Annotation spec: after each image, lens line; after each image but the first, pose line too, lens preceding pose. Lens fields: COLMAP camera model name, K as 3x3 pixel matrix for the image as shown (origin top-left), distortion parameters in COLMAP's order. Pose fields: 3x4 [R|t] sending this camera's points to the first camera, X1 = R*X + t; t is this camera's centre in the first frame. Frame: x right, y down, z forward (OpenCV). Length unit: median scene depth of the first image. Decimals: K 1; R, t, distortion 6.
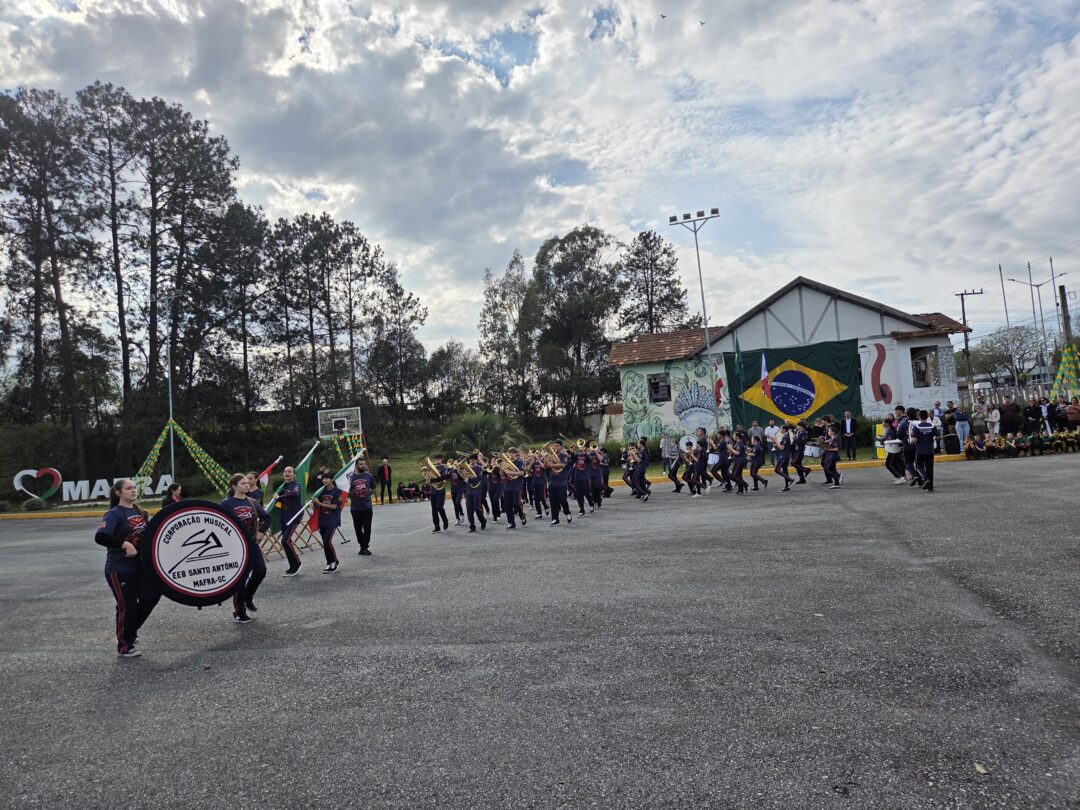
lens RADIAL K [[719.6, 0, 545.4], [0, 719.6, 413.0], [0, 0, 1]] dist [0.082145, -0.084977]
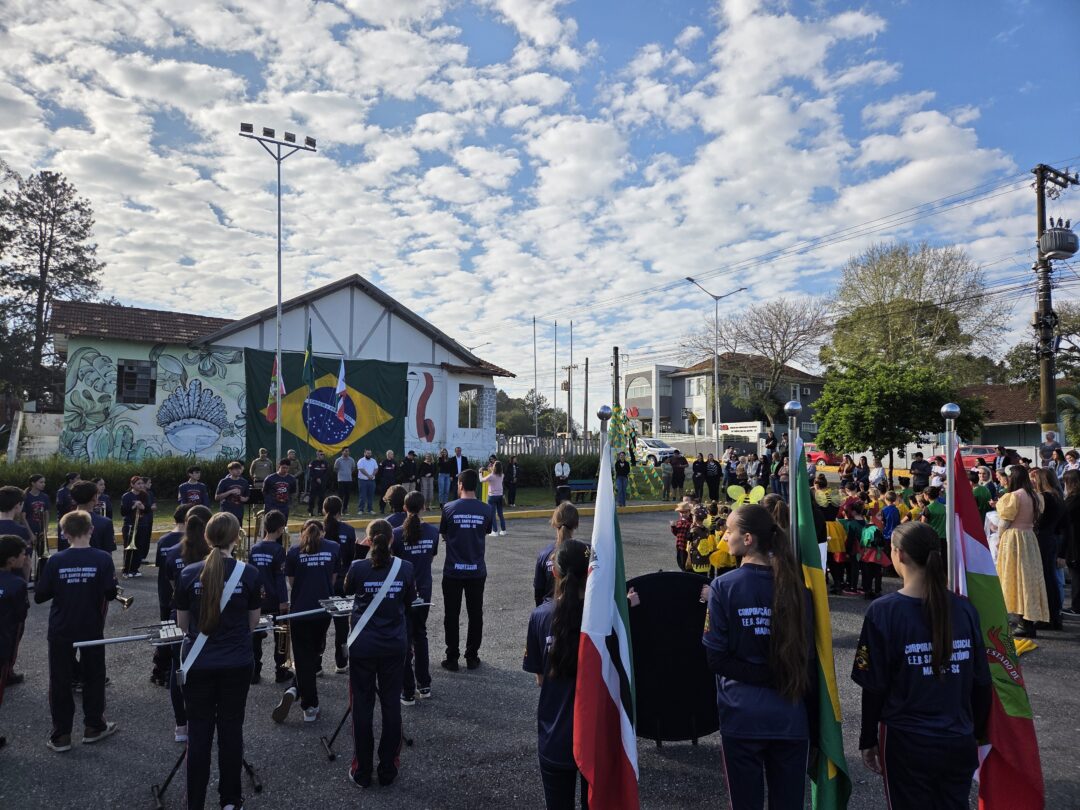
lens RADIAL K [[719.6, 0, 545.4], [0, 719.6, 413.0], [0, 0, 1]] dist [0.082145, -0.084977]
pose [[0.676298, 0.131469, 0.724802, -0.069745], [-0.100531, 0.991211, -0.085988, 0.013176], [-0.729736, -0.014712, 0.683571, 0.285767]]
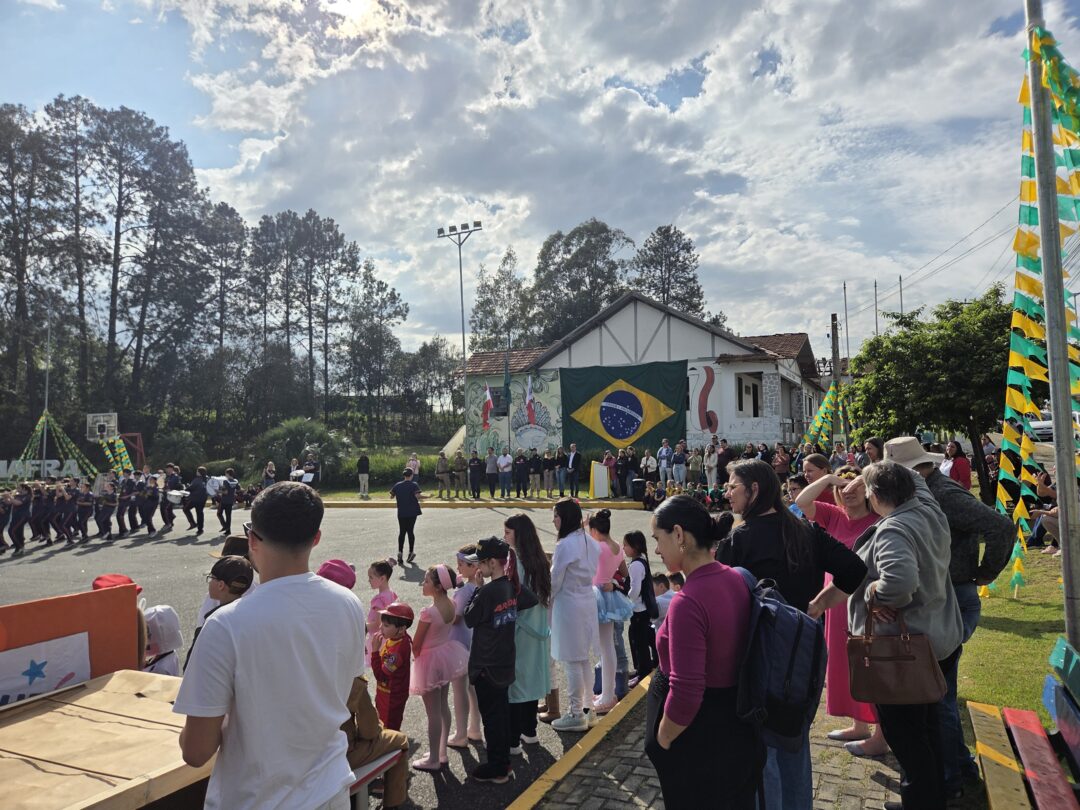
lens RADIAL K [[719.6, 0, 545.4], [0, 719.6, 413.0], [0, 0, 1]] dist [0.082145, -0.084977]
pose [[0.981454, 0.049383, -0.185229, 0.407595], [-0.045791, 0.998672, 0.023624, -0.046535], [0.186150, -0.014704, 0.982411, 0.068464]]
